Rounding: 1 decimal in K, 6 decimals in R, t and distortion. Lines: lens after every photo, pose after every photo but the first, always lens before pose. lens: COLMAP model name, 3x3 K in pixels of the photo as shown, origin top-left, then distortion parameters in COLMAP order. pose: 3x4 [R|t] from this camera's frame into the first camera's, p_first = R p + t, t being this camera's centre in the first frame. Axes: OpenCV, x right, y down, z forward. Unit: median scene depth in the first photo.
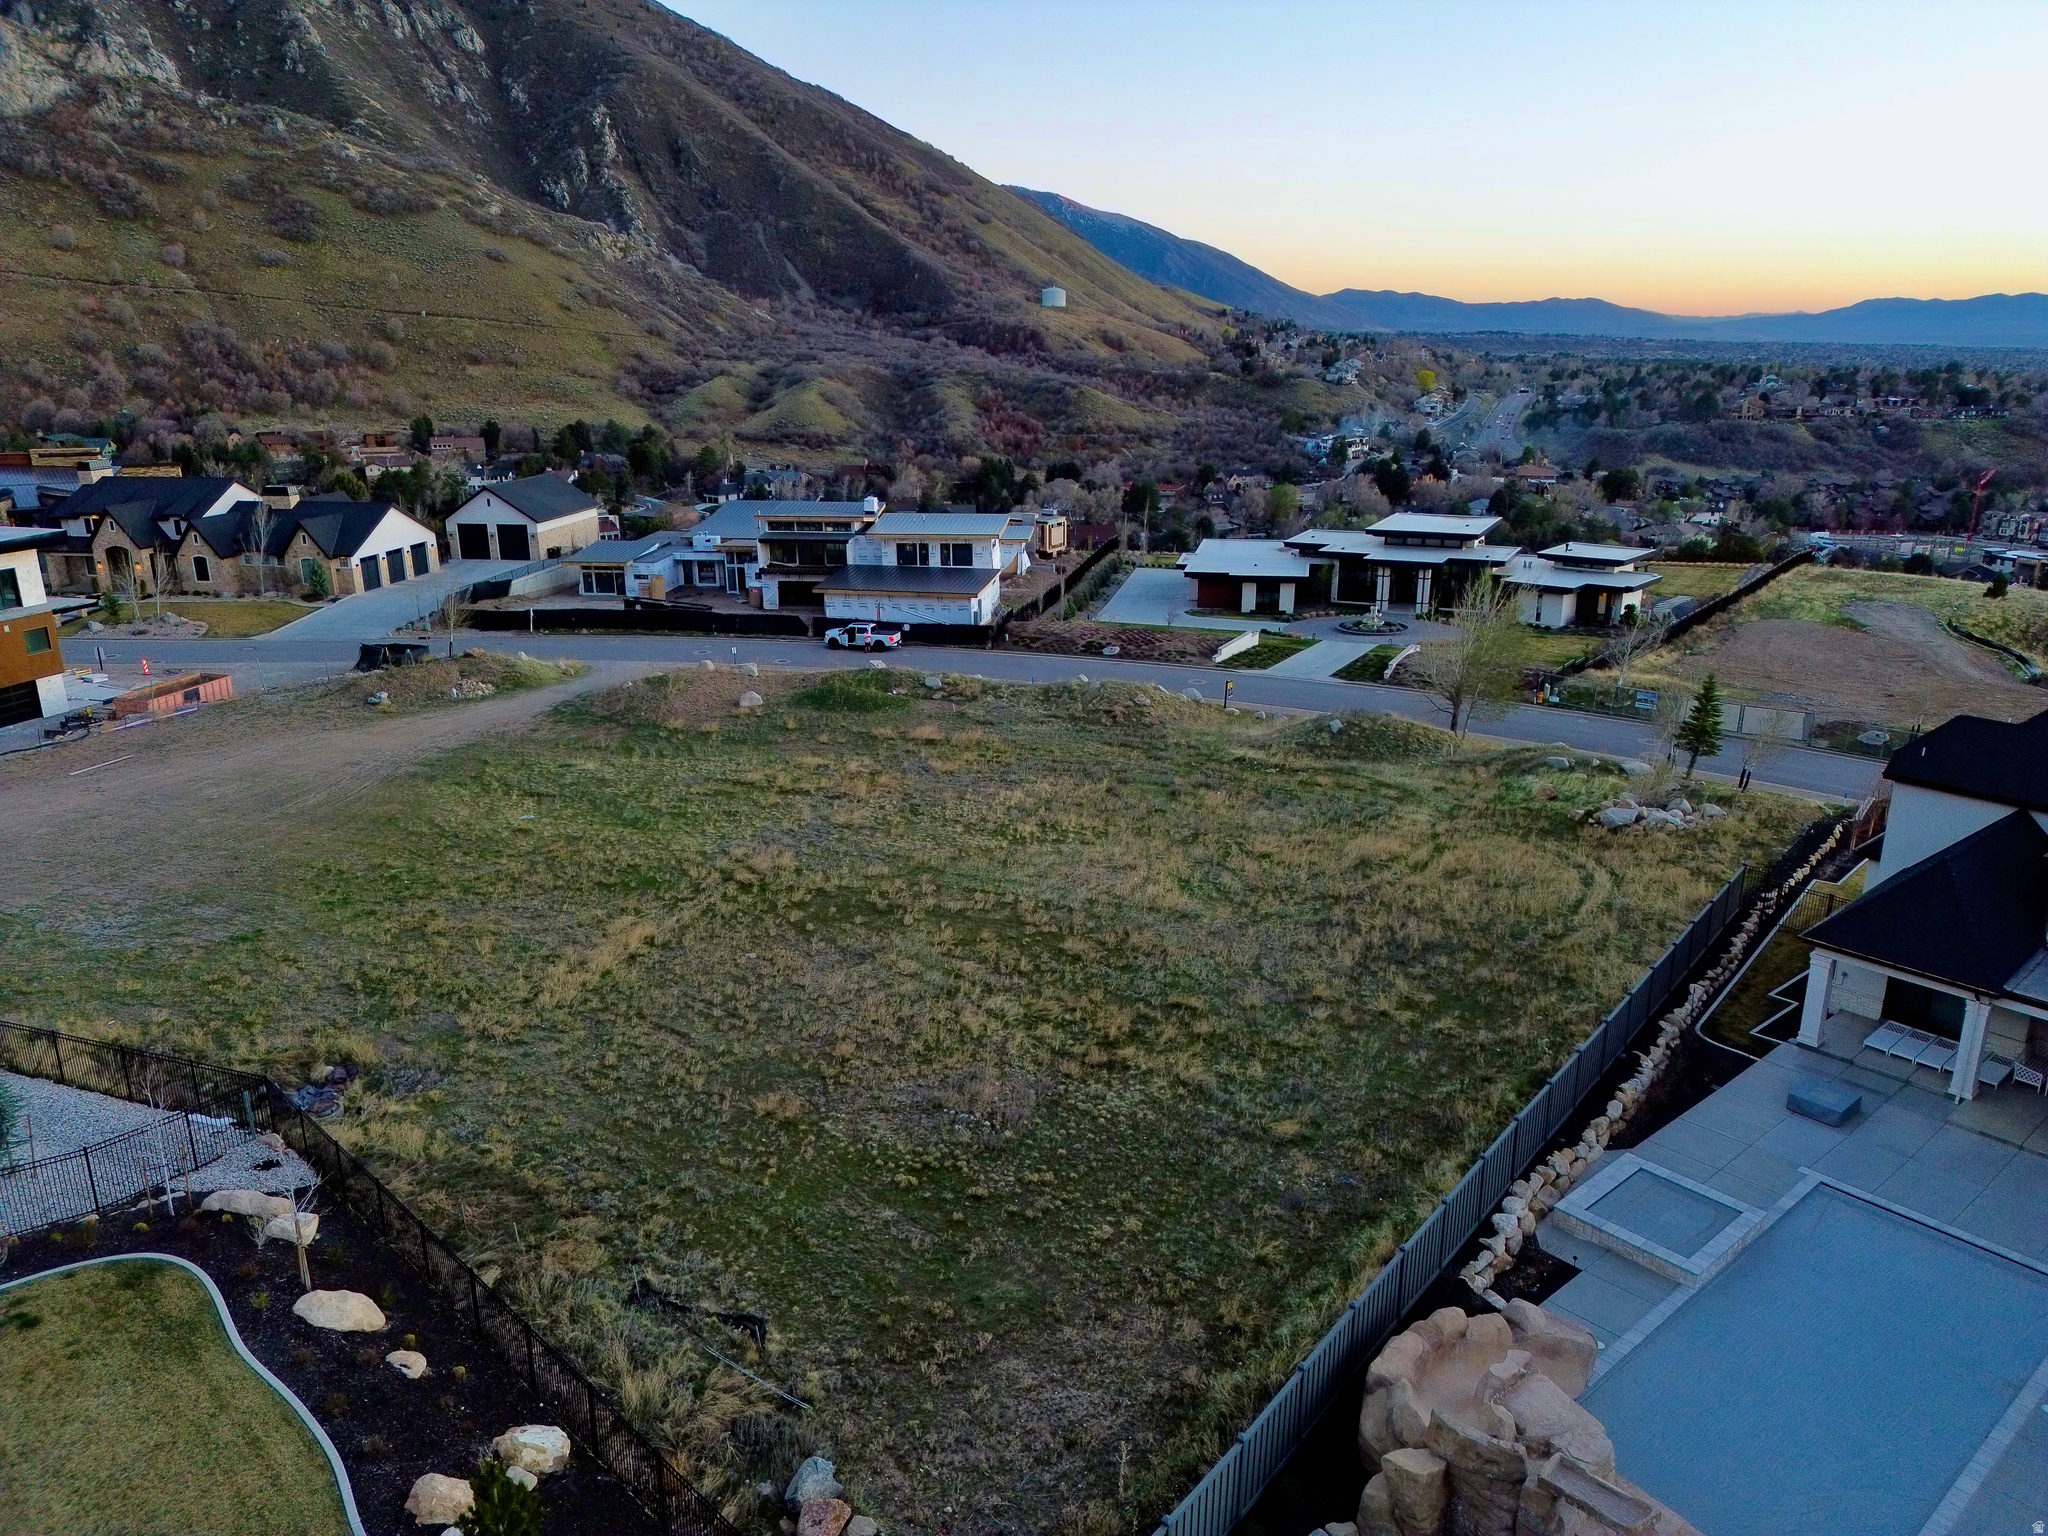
lens RADIAL K [[1425.1, 0, 1027.3], [0, 1425.1, 773.3], [0, 0, 1]] dist [0.086341, -0.099418]
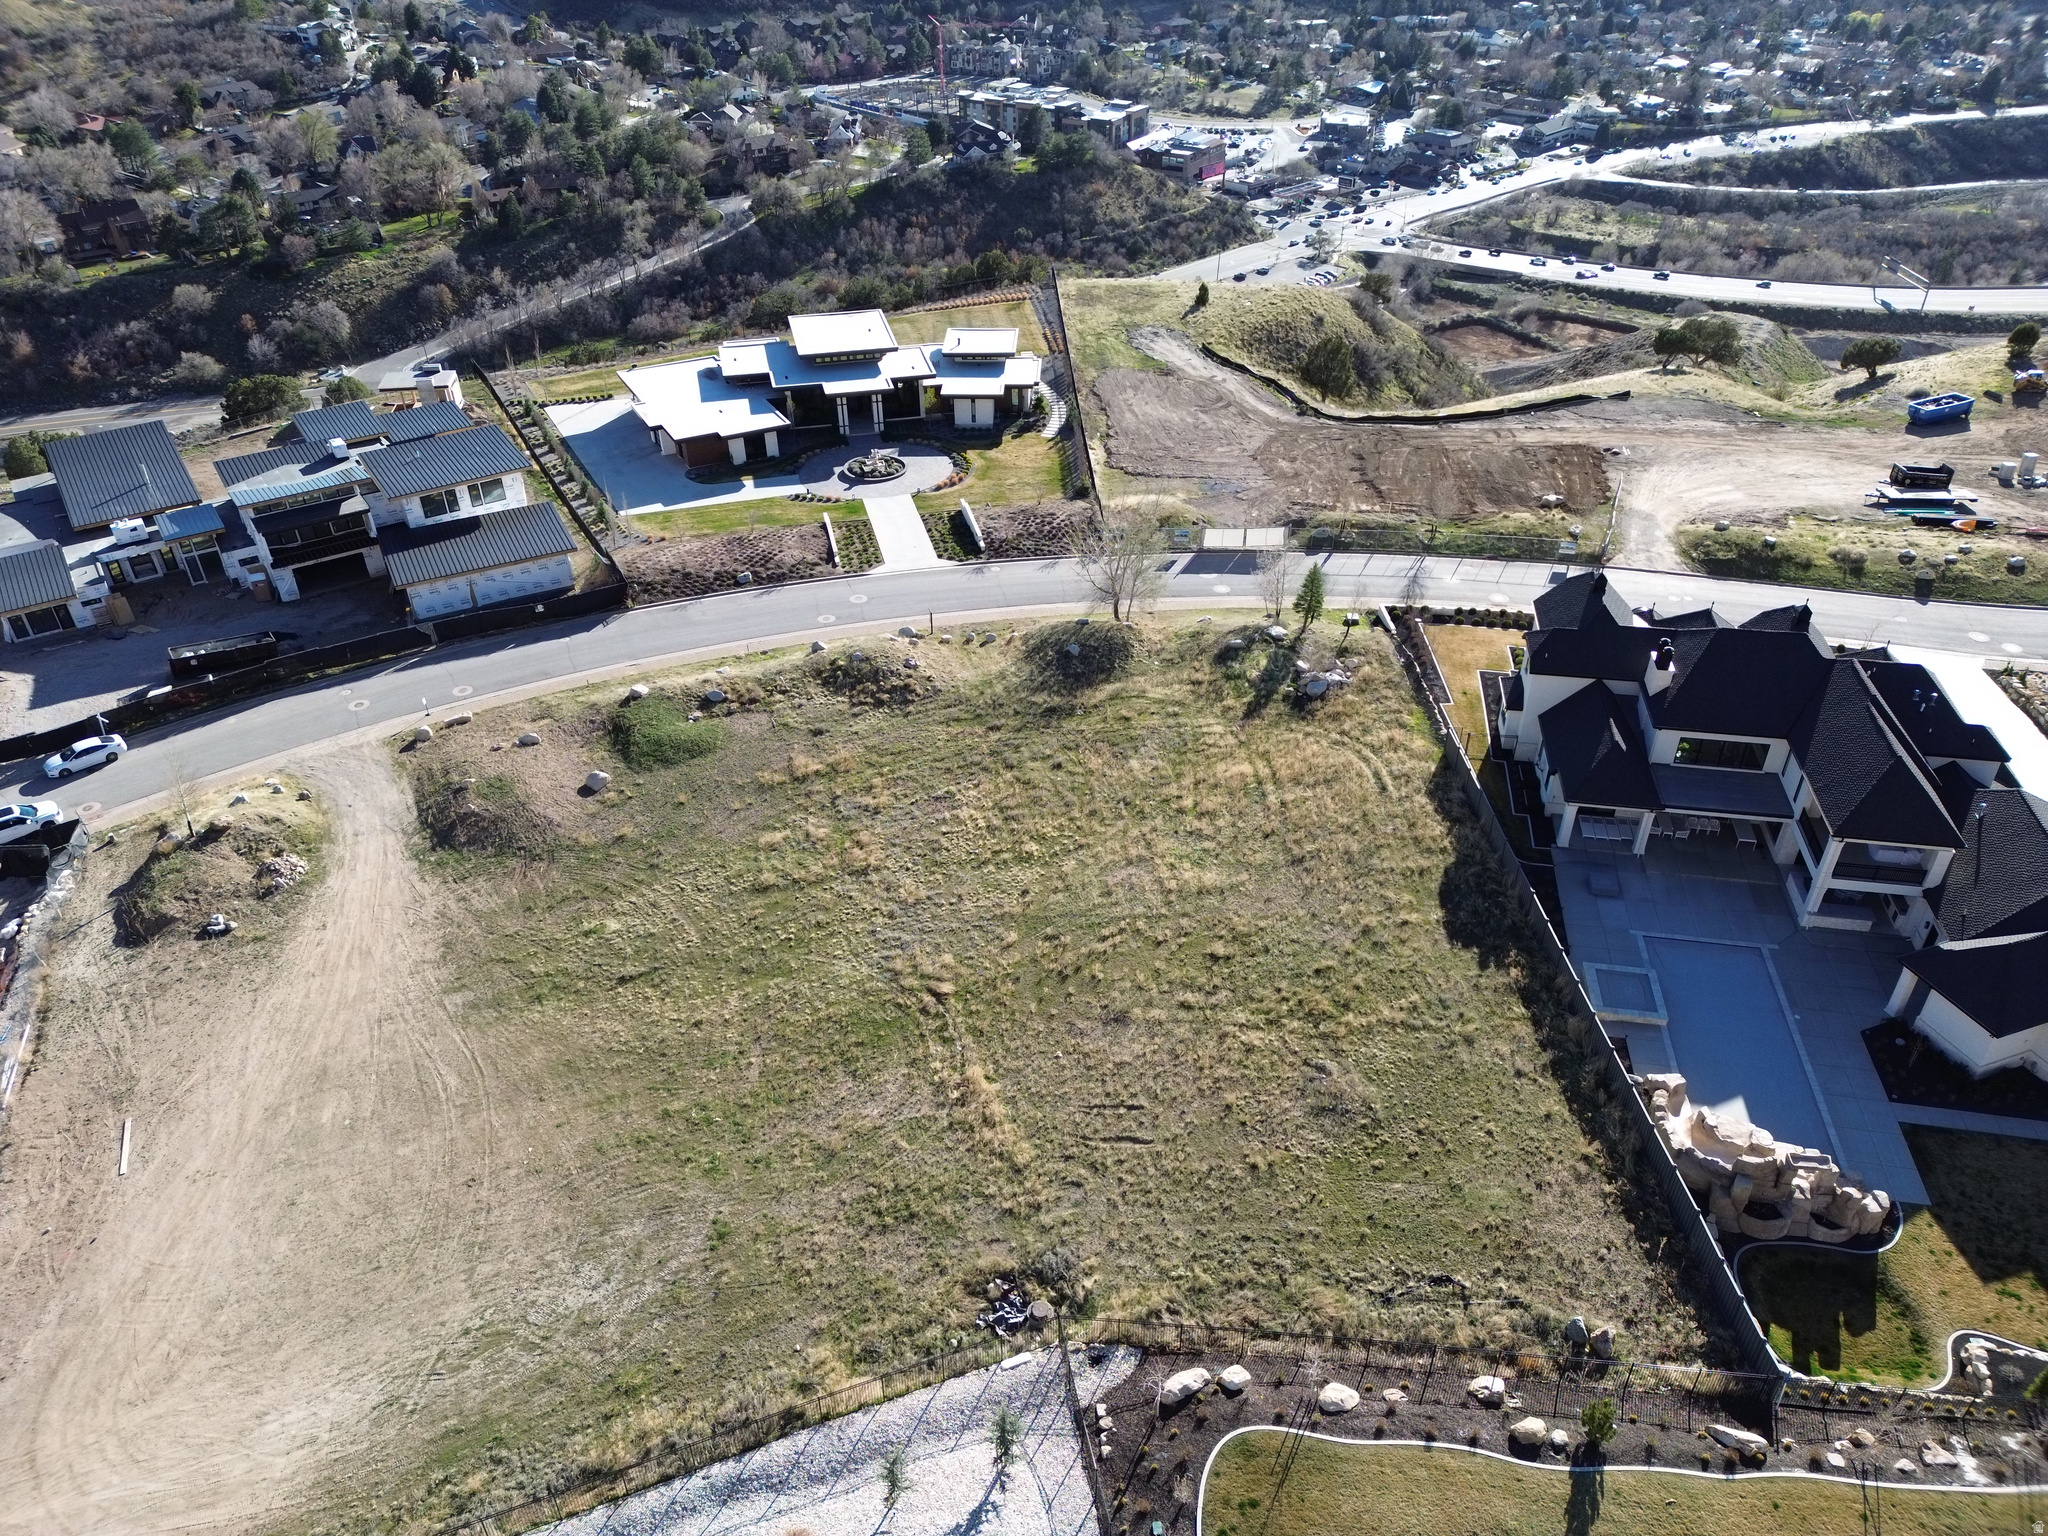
lens RADIAL K [[1425.1, 0, 1027.3], [0, 1425.1, 773.3], [0, 0, 1]] dist [0.086341, -0.099418]
pose [[0.774306, -0.364356, 0.517392, -0.326203], [0.195385, 0.915313, 0.352173, -0.241673], [-0.601892, -0.171599, 0.779923, -0.008811]]
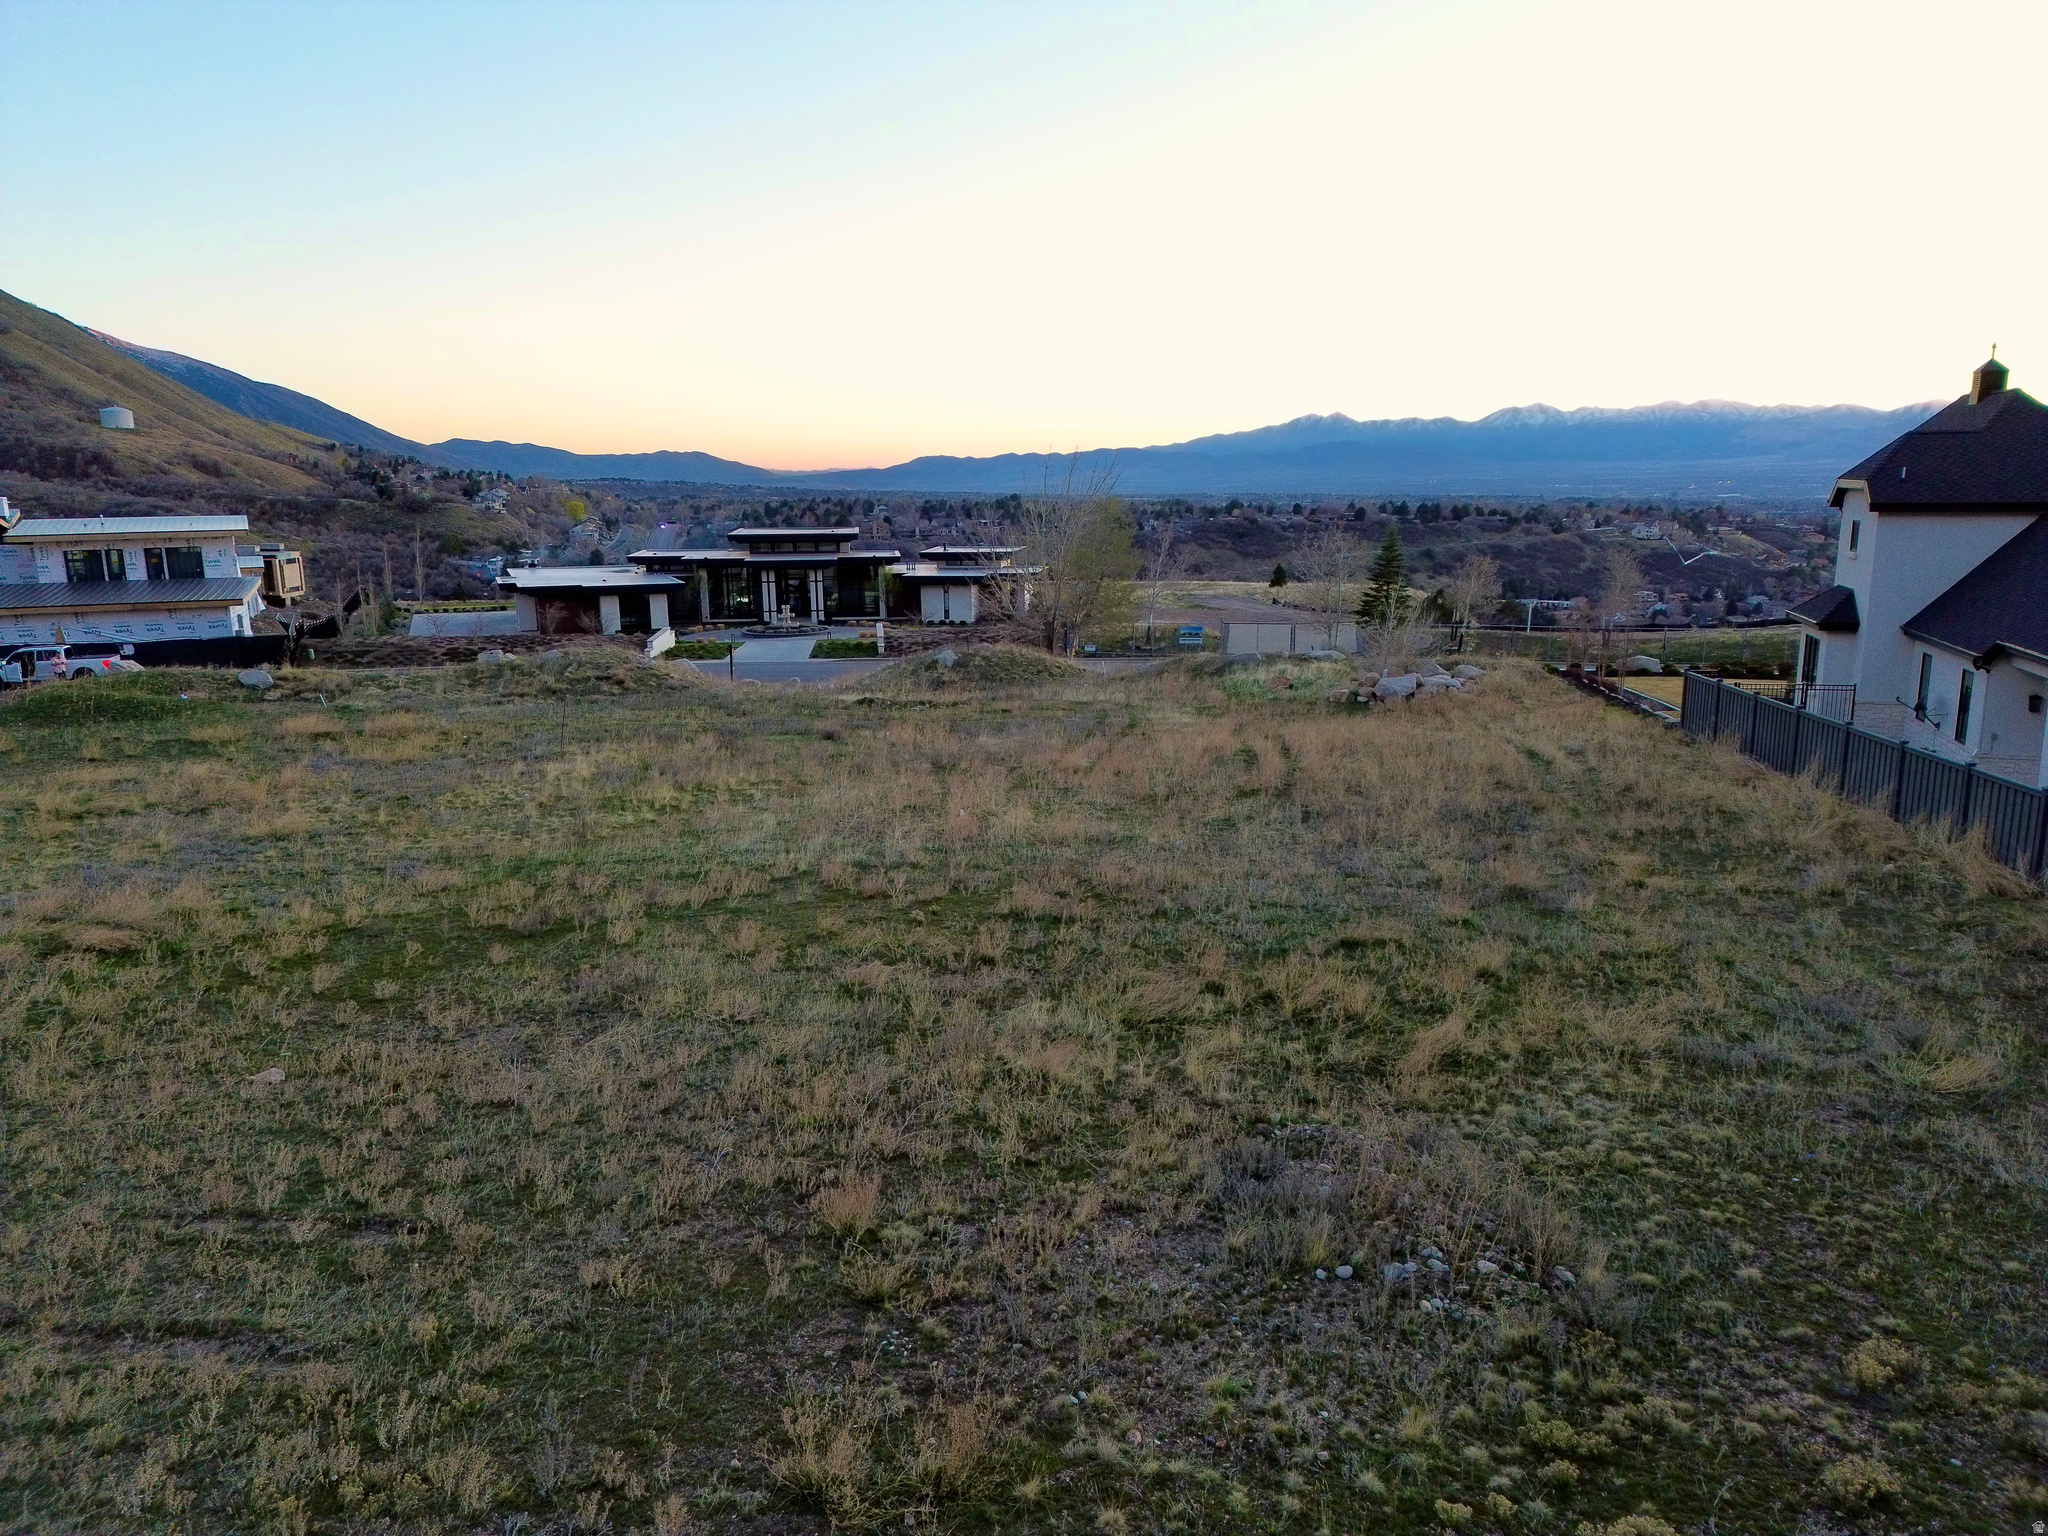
lens RADIAL K [[1425.1, 0, 1027.3], [0, 1425.1, 773.3], [0, 0, 1]] dist [0.086341, -0.099418]
pose [[0.838092, -0.116827, 0.532873, -0.084183], [0.168684, 0.984428, -0.049476, 0.040166], [-0.518795, 0.131353, 0.844747, 0.231644]]
